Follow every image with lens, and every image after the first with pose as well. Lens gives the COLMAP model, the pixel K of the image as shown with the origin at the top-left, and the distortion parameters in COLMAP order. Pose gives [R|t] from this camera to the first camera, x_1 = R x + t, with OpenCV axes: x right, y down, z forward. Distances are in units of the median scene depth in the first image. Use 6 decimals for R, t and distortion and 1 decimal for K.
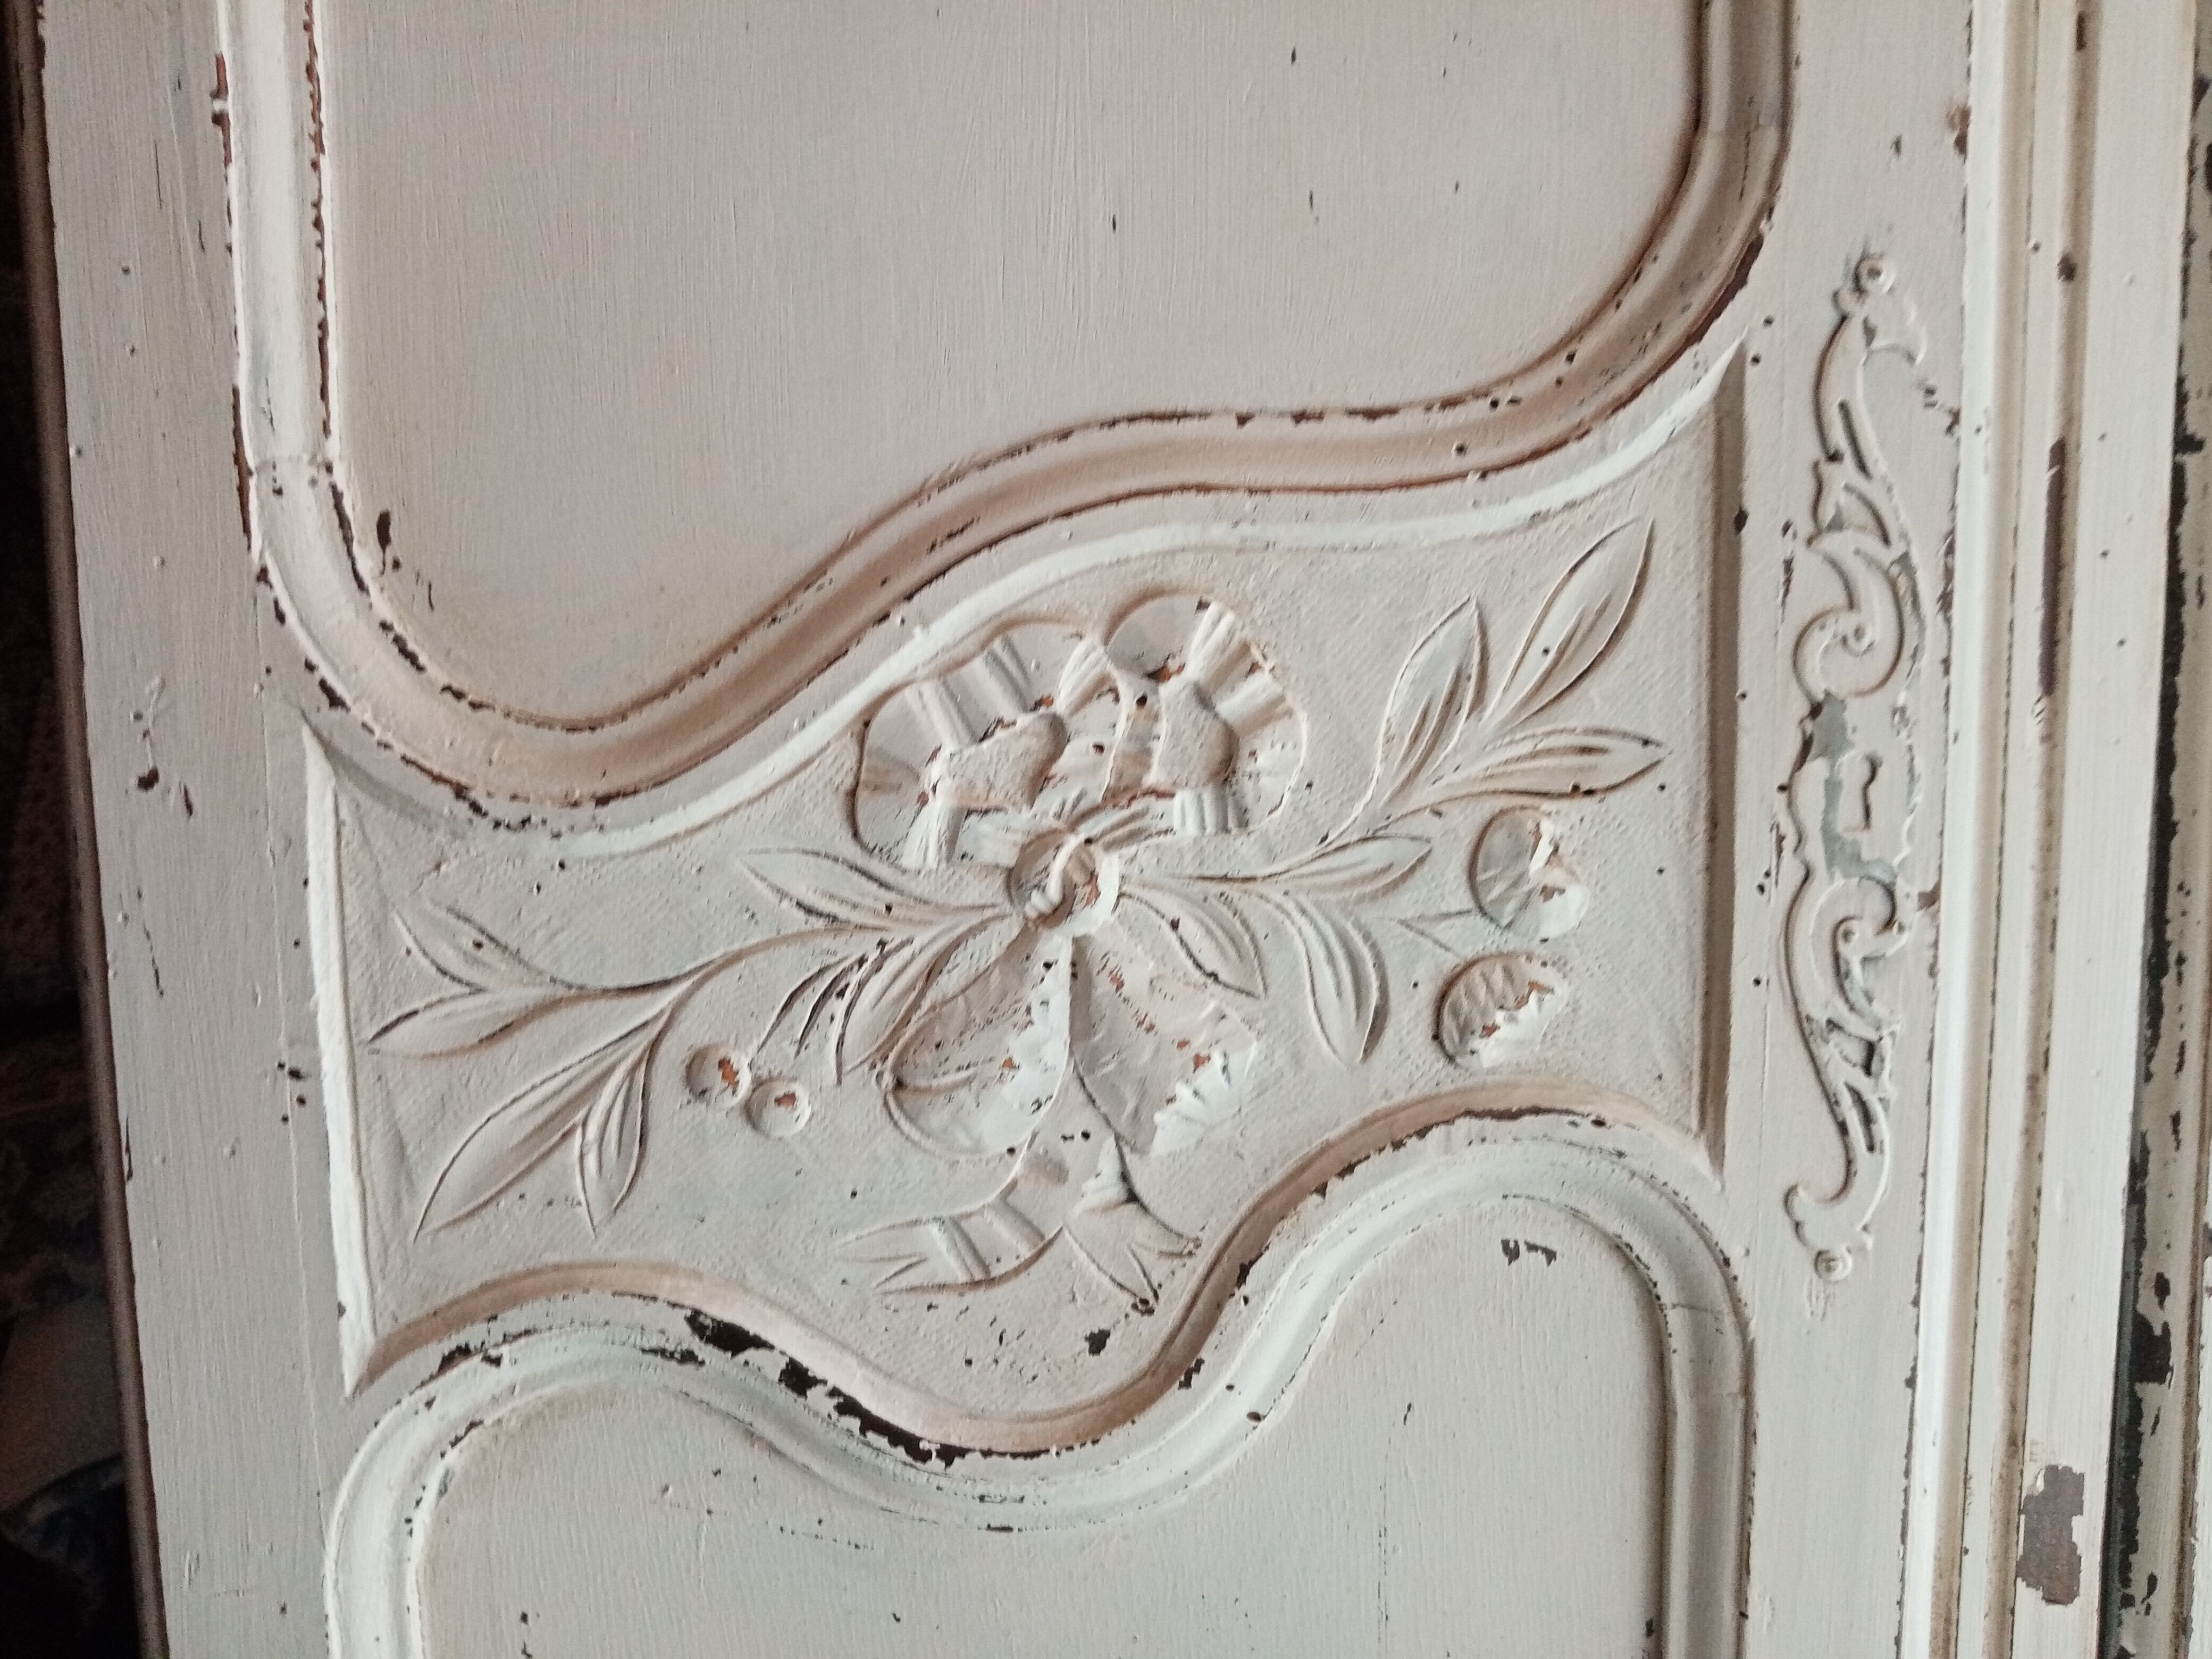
lens RADIAL K [[1651.6, 0, 1104.5], [0, 1651.6, 888.9], [0, 0, 1]] dist [0.053601, -0.115140]
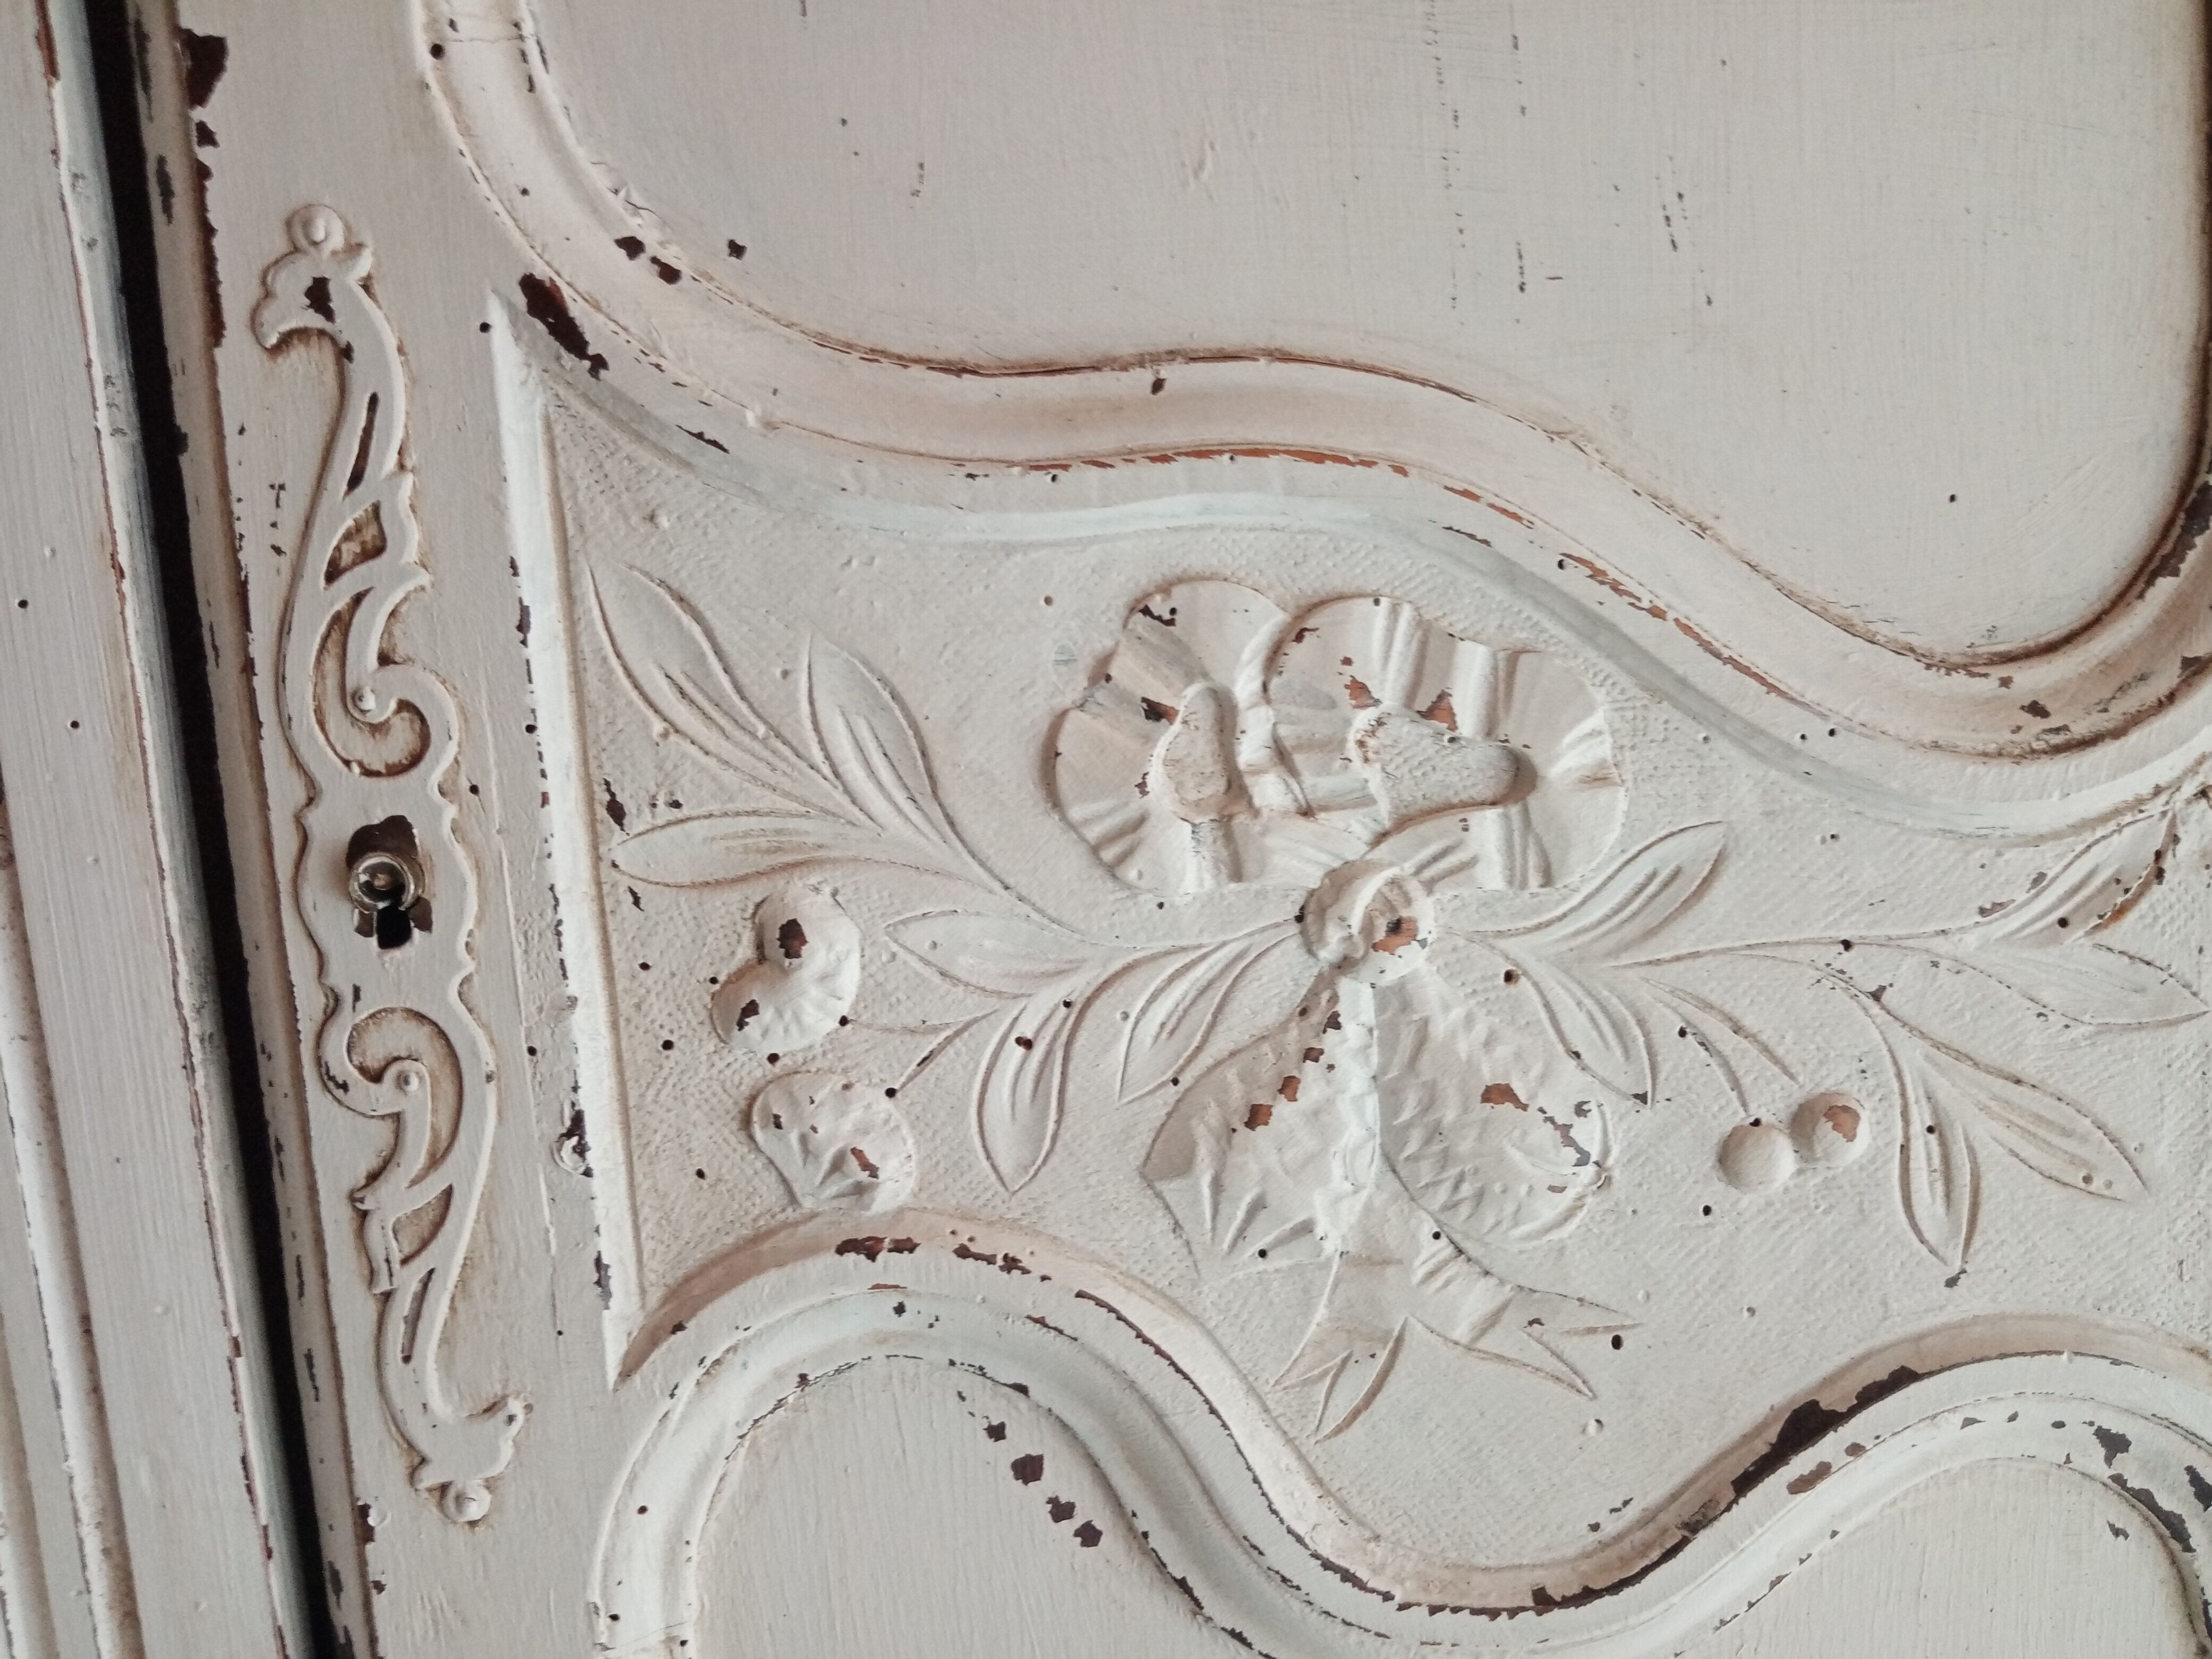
lens RADIAL K [[1707.6, 0, 1109.7], [0, 1707.6, 869.9], [0, 0, 1]] dist [0.065754, -0.141307]
pose [[0.995714, -0.060983, 0.069534, 1.028331], [0.059873, 0.998045, 0.017928, -0.074054], [-0.070491, -0.013688, 0.997418, 0.235626]]
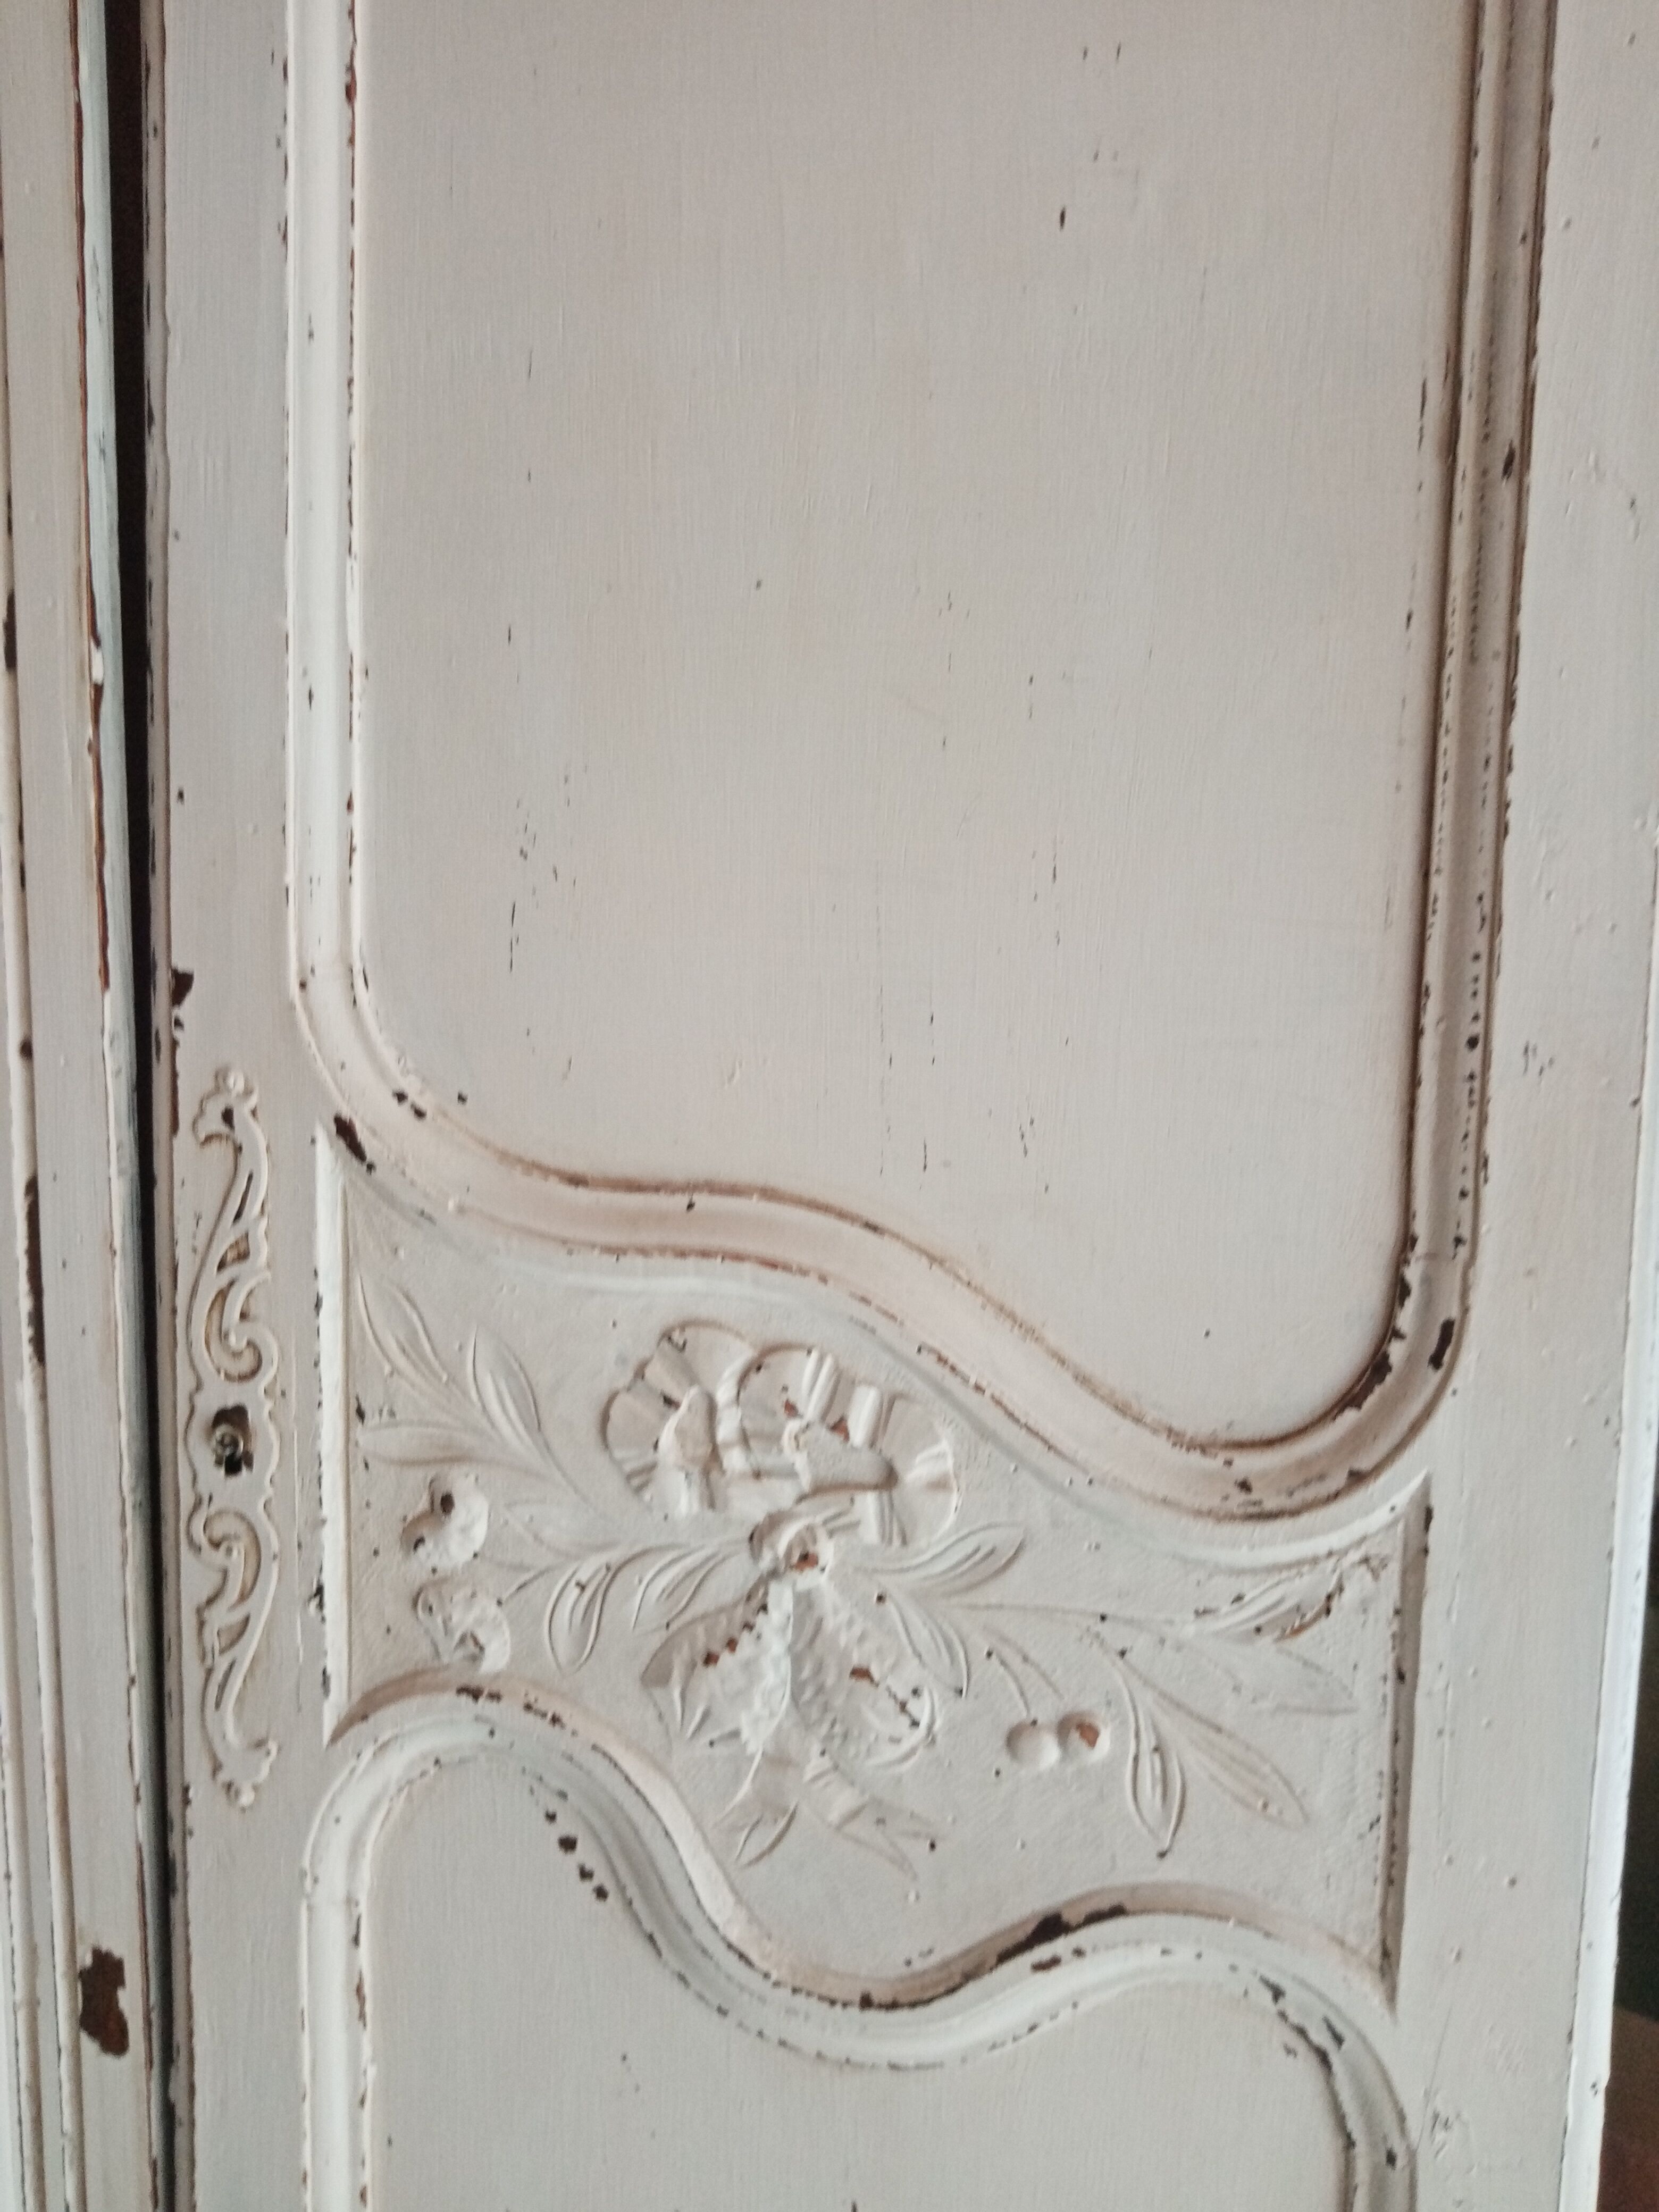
lens RADIAL K [[1774.5, 0, 827.1], [0, 1774.5, 1113.4], [0, 0, 1]] dist [0.070642, -0.169630]
pose [[0.982504, 0.057088, -0.177275, 1.457983], [-0.054962, 0.998346, 0.016884, -0.382948], [0.177945, -0.006845, 0.984017, -0.275788]]
